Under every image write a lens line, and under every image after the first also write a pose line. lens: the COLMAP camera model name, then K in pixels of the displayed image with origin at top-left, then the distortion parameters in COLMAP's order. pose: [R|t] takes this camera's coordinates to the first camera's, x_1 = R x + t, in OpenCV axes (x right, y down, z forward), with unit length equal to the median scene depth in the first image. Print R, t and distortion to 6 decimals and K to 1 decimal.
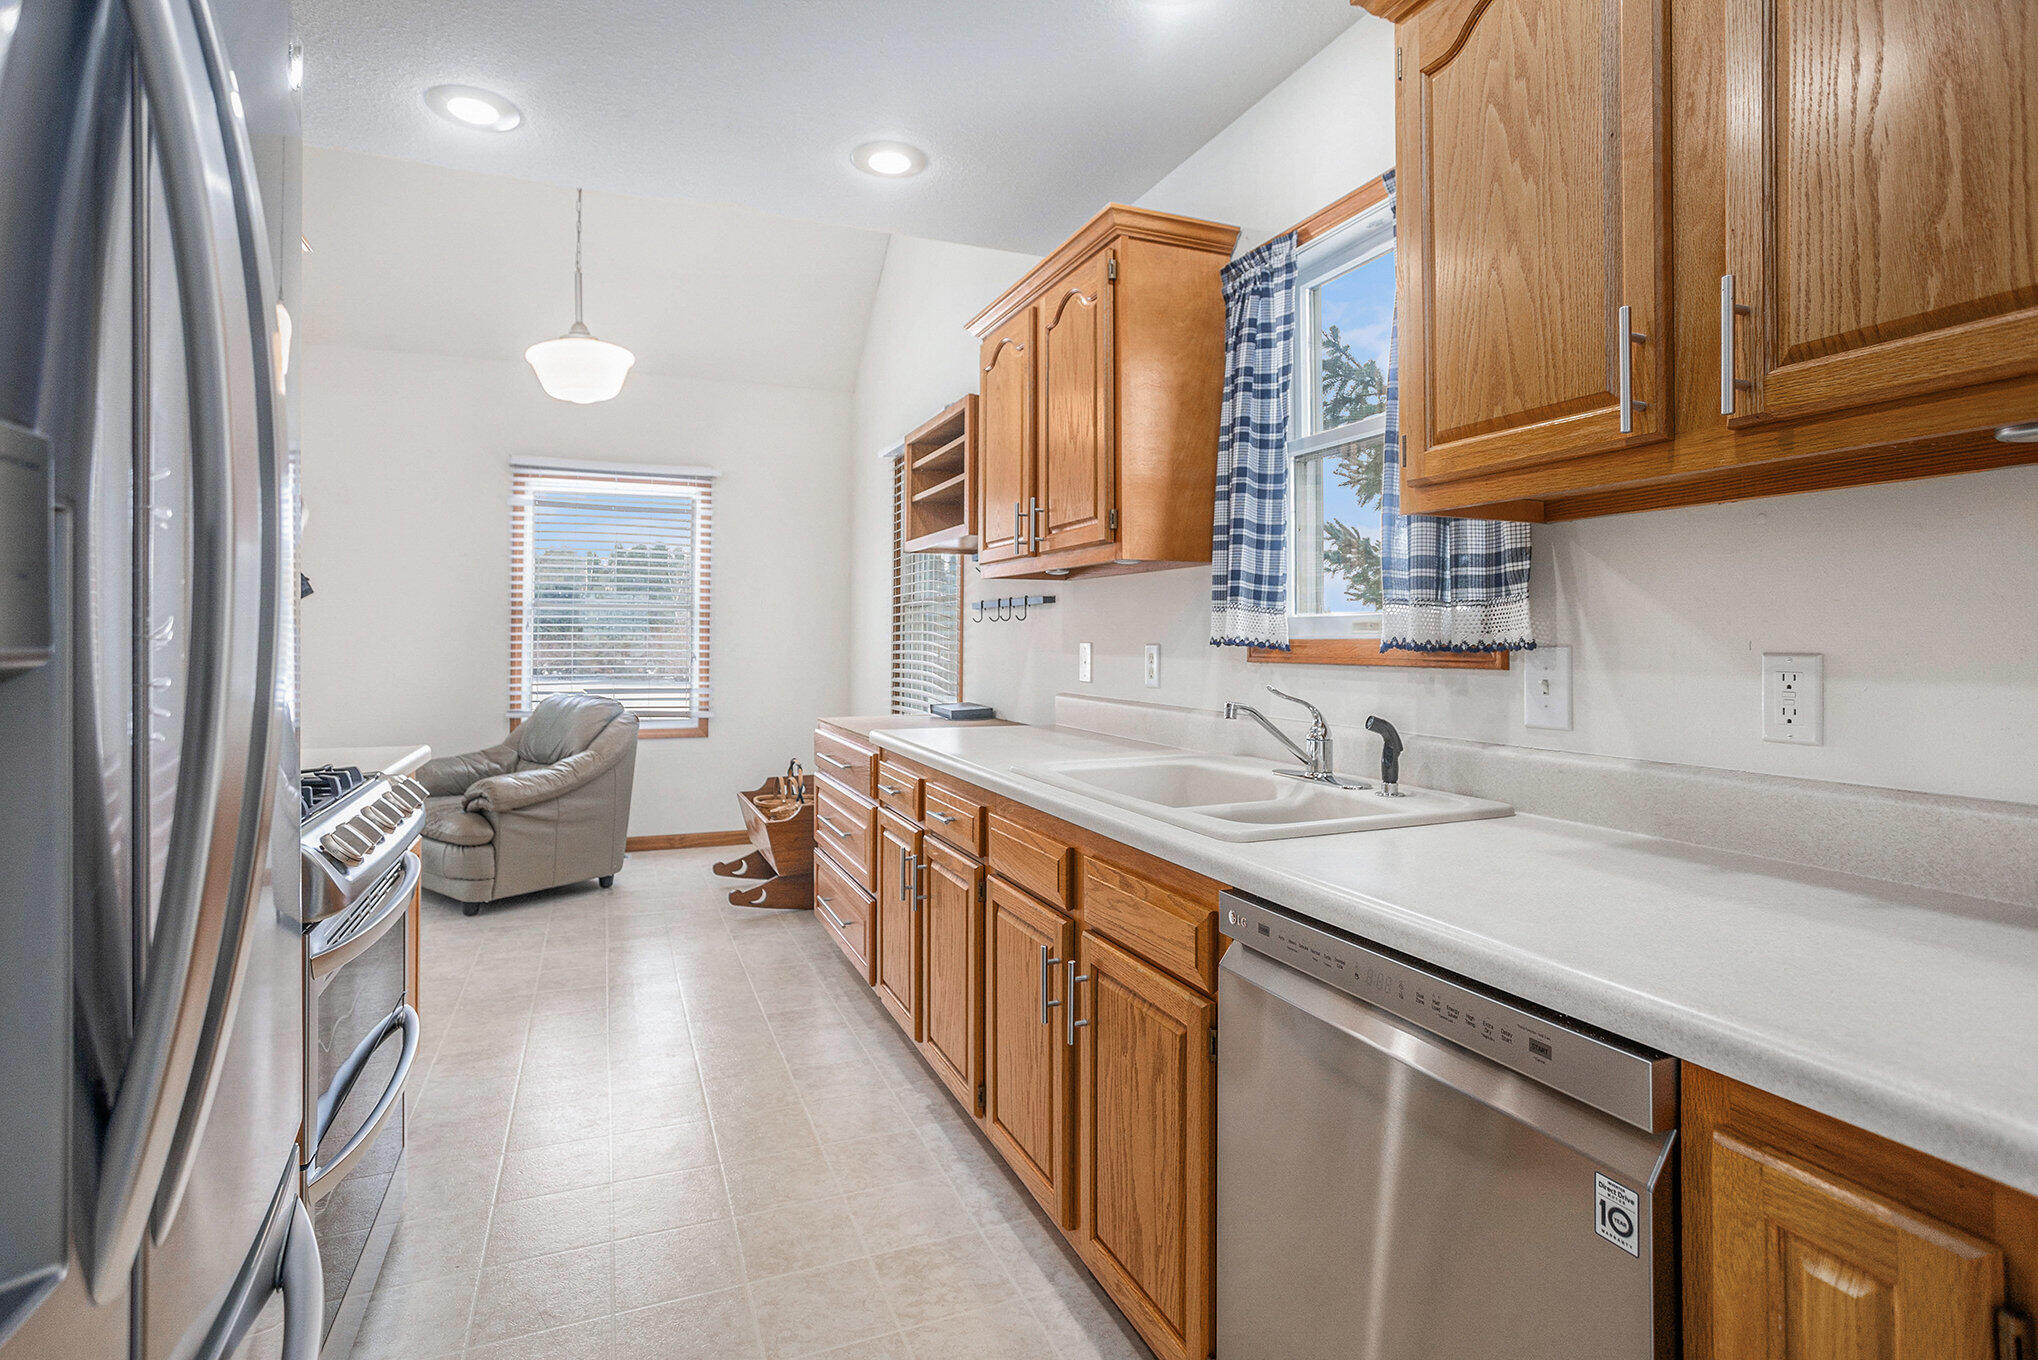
lens RADIAL K [[1010.8, 0, 1002.5], [0, 1010.8, 616.9], [0, 0, 1]] dist [-0.000405, 0.000424]
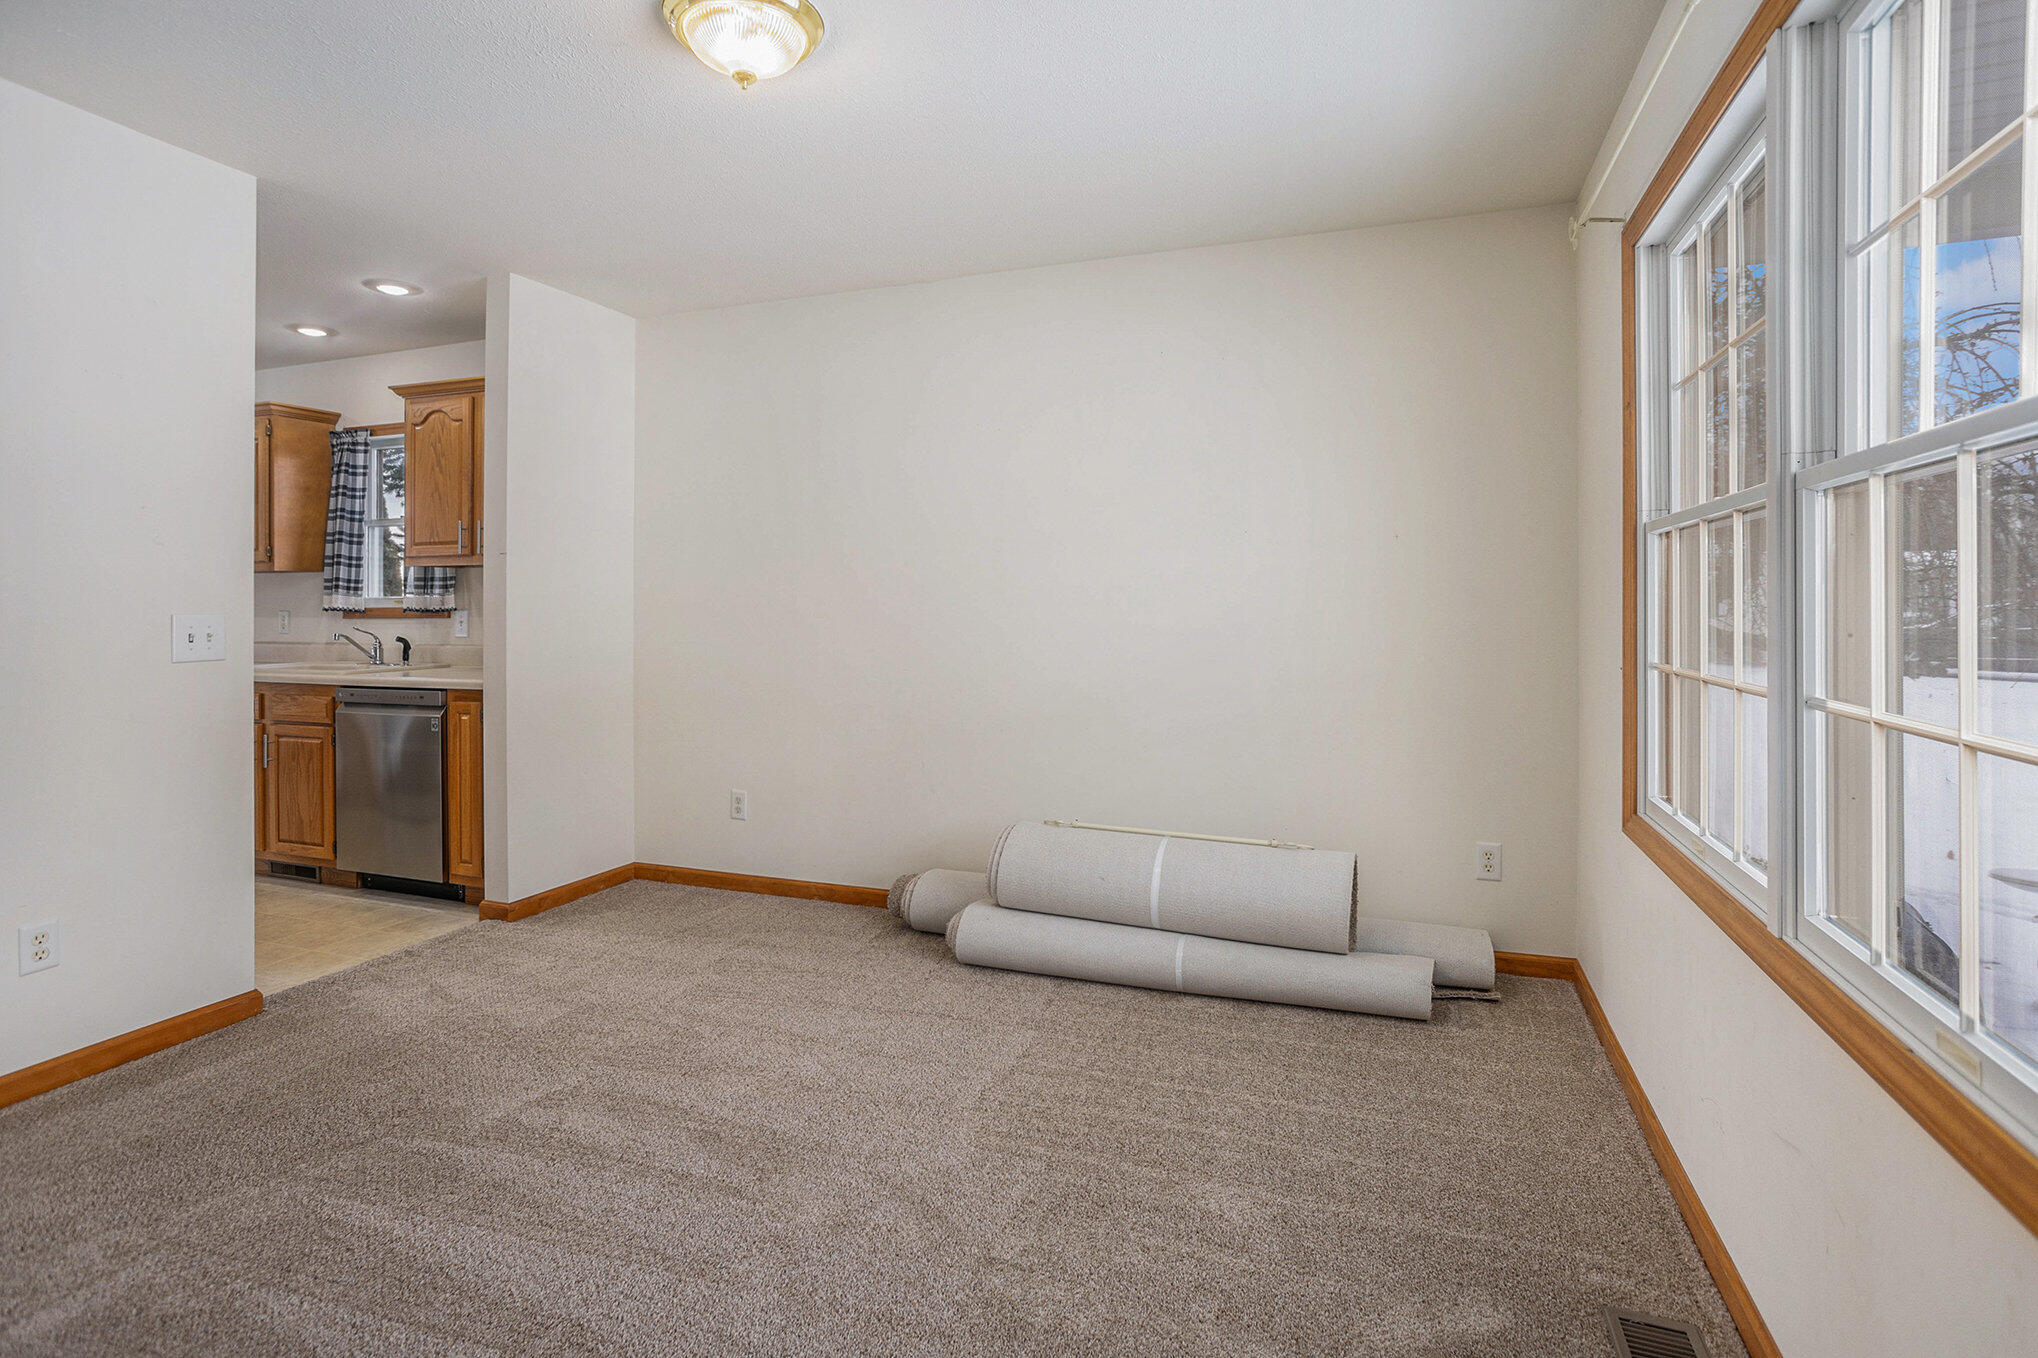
lens RADIAL K [[1010.8, 0, 1015.2], [0, 1010.8, 602.5], [0, 0, 1]] dist [-0.000405, 0.000424]
pose [[0.673822, 0.003688, 0.738884, -0.403193], [-0.011421, 0.999920, 0.005425, -0.018891], [-0.738805, -0.012095, 0.673811, -1.586436]]
